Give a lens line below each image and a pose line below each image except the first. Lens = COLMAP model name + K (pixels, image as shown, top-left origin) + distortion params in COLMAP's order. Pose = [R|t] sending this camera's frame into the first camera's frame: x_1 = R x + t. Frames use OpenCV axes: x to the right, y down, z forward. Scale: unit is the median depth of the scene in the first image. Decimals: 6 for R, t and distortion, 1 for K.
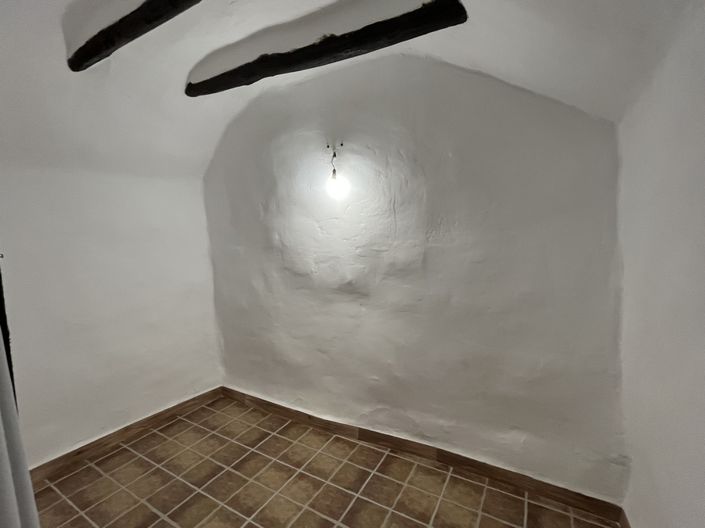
lens RADIAL K [[330.3, 0, 352.5], [0, 330.3, 264.0], [0, 0, 1]] dist [0.049350, -0.000233]
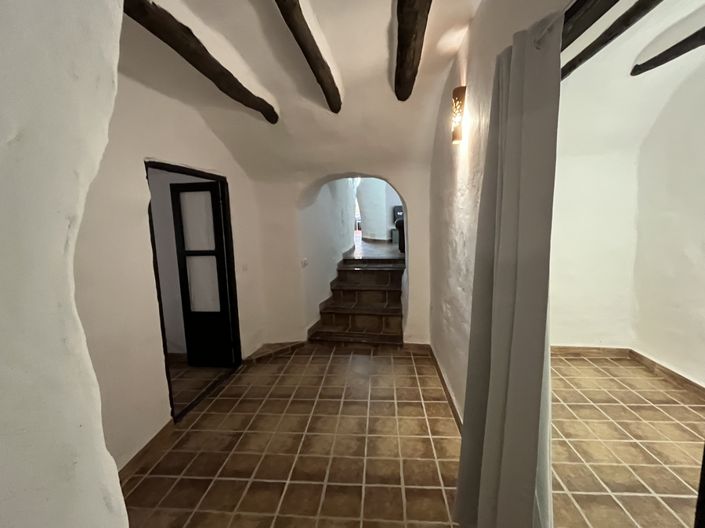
lens RADIAL K [[330.3, 0, 352.5], [0, 330.3, 264.0], [0, 0, 1]] dist [0.049350, -0.000233]
pose [[0.422161, 0.130192, -0.897123, 0.180559], [-0.055684, 0.991489, 0.117683, 0.028239], [0.904809, 0.000274, 0.425818, -0.257067]]
